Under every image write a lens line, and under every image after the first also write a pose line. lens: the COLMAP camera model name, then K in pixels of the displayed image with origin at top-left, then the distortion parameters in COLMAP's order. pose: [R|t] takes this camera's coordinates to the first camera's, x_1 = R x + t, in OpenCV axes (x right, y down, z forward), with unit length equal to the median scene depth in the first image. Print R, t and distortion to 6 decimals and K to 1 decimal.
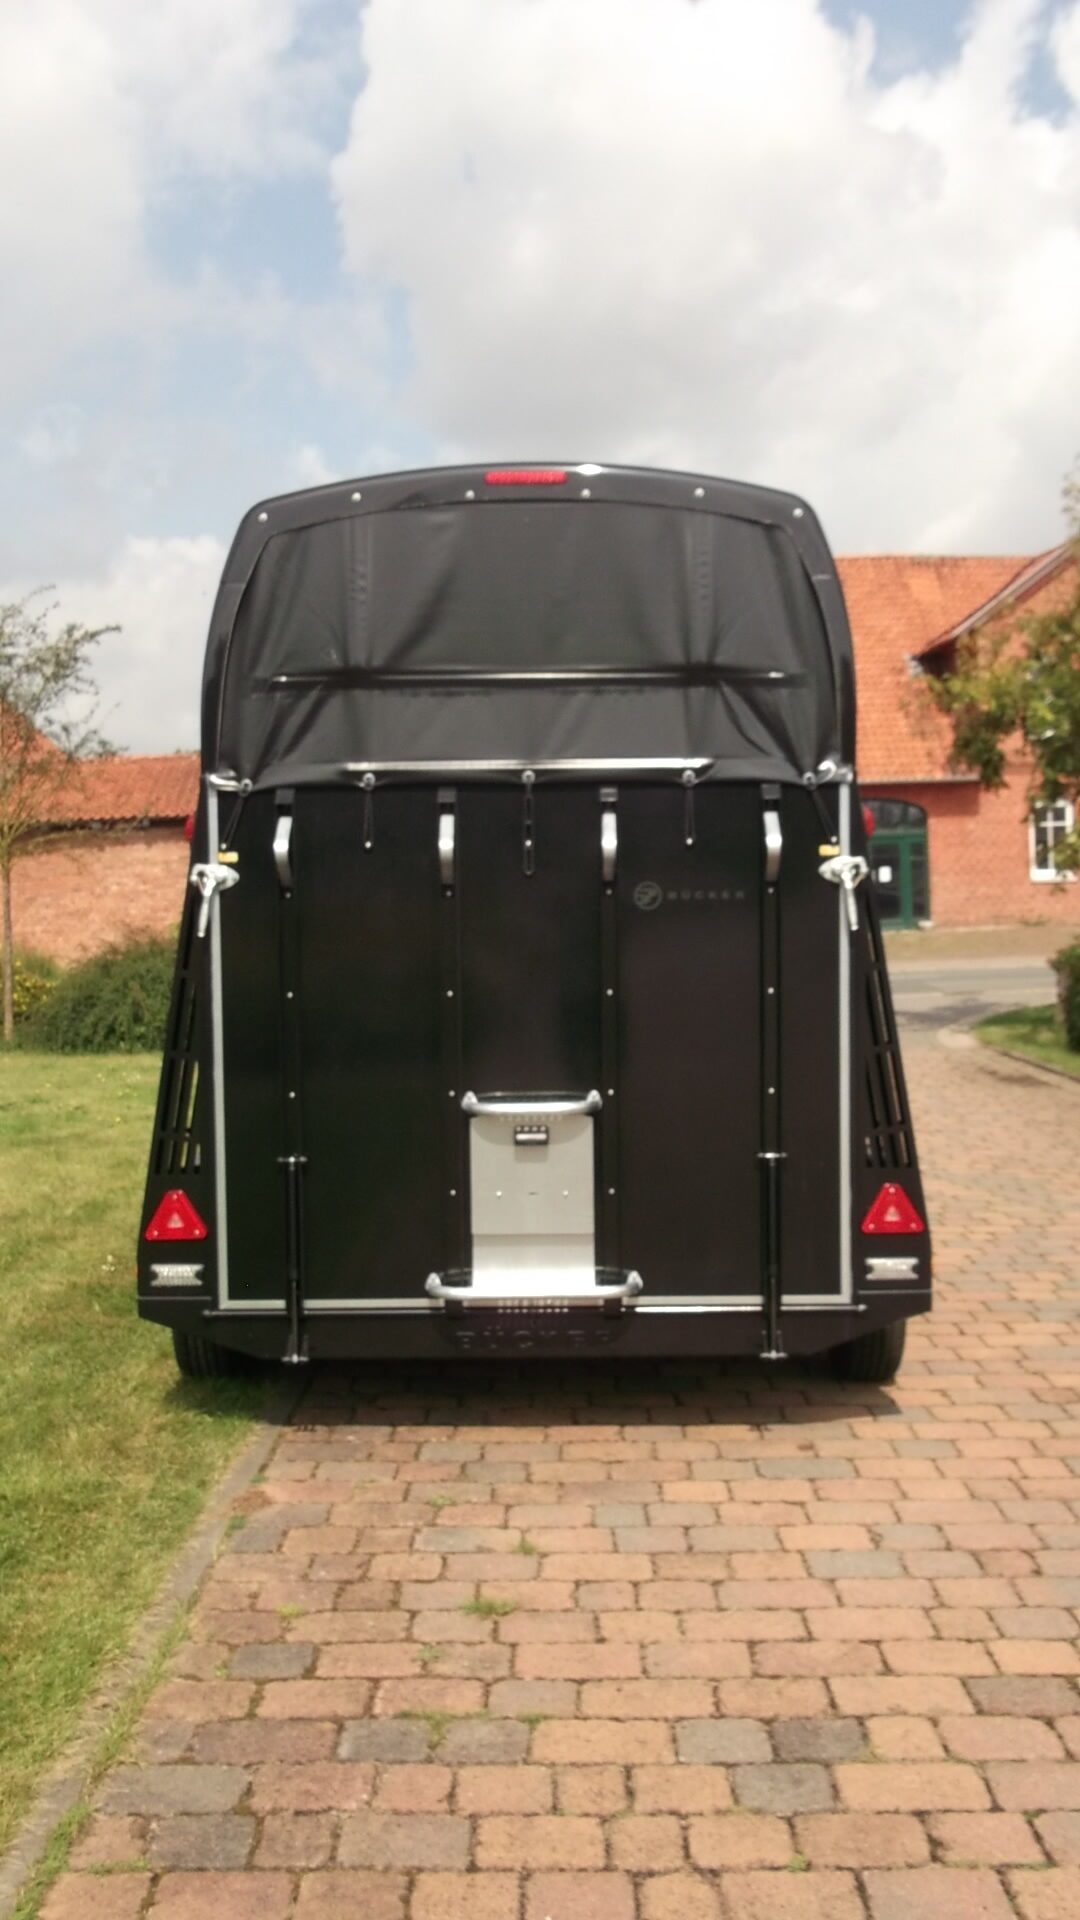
lens RADIAL K [[1837.6, 0, 558.7], [0, 1837.6, 972.5], [0, 0, 1]] dist [0.008470, 0.000000]
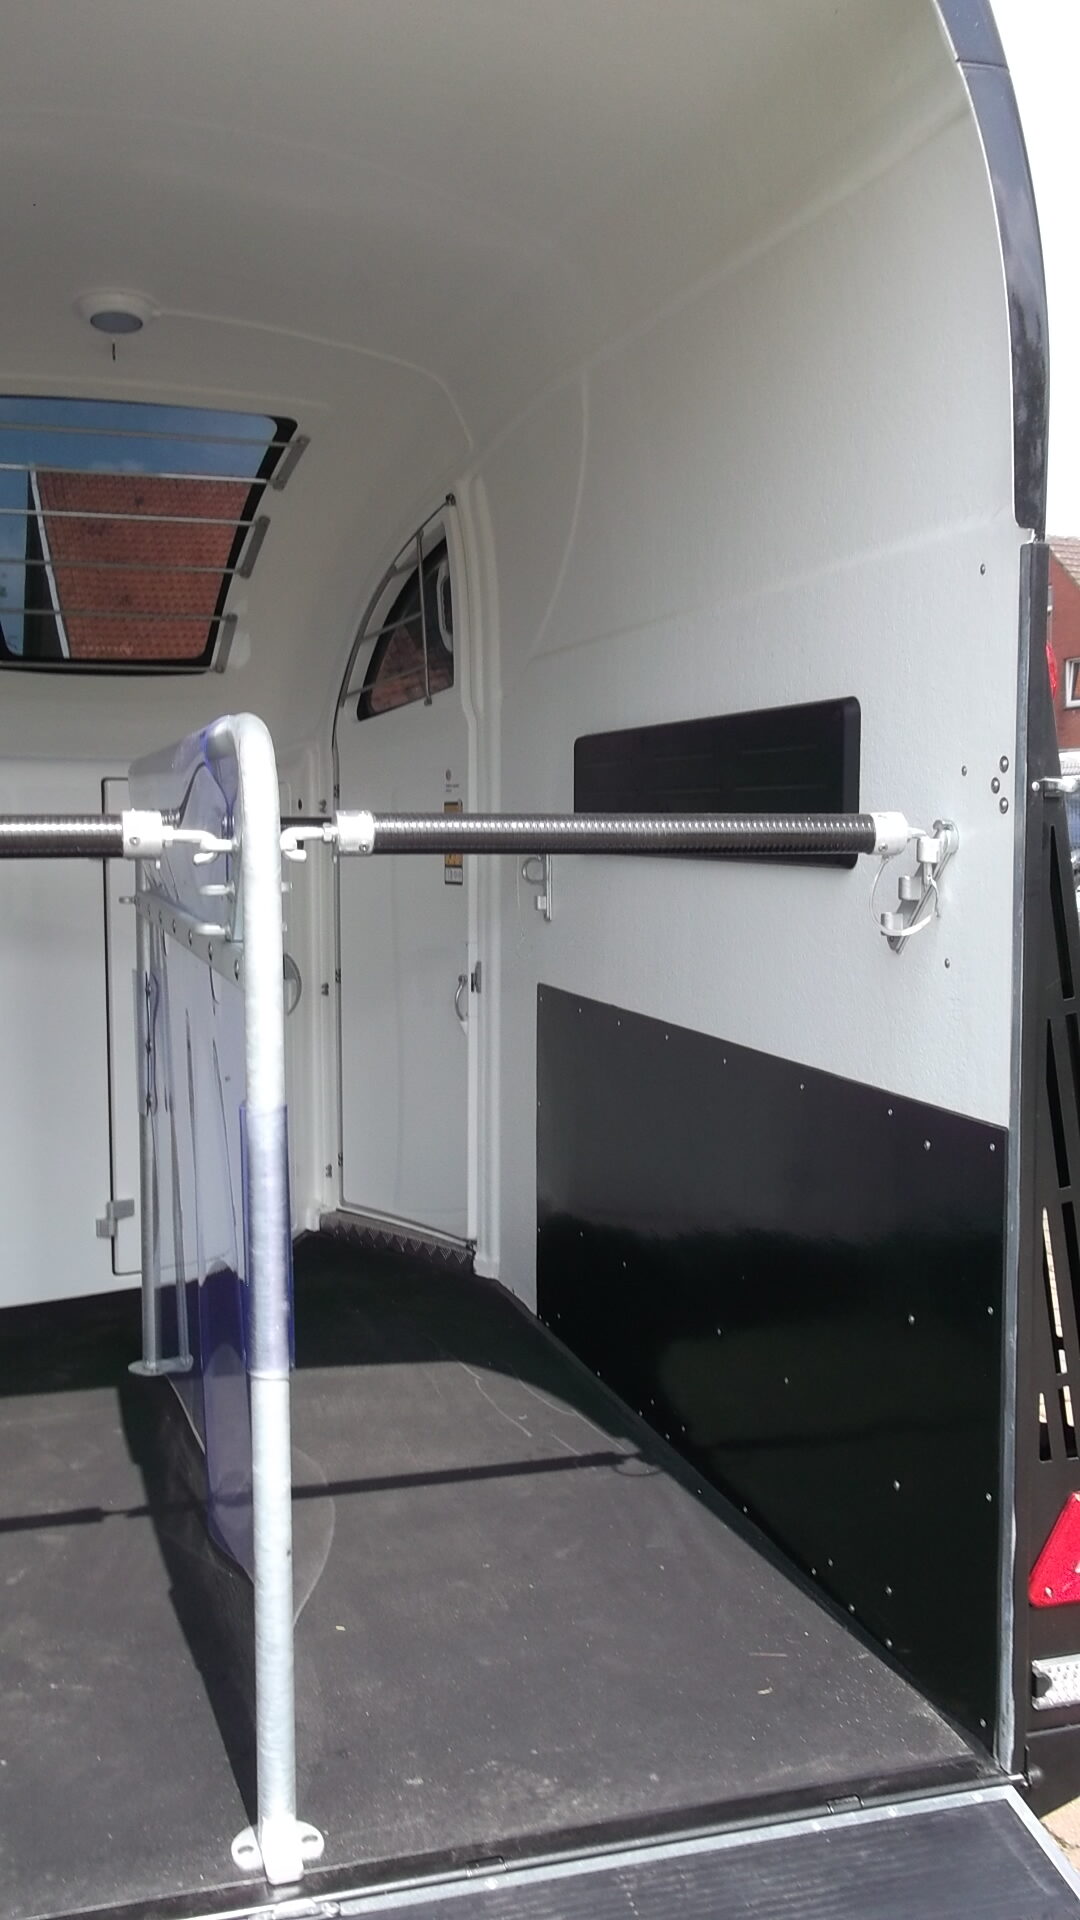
lens RADIAL K [[1837.6, 0, 560.7], [0, 1837.6, 981.9], [0, 0, 1]] dist [0.008470, 0.000000]
pose [[0.954073, -0.020018, 0.298904, -0.074741], [0.009848, 0.999321, 0.035494, -0.026715], [-0.299411, -0.030920, 0.953623, 0.640754]]
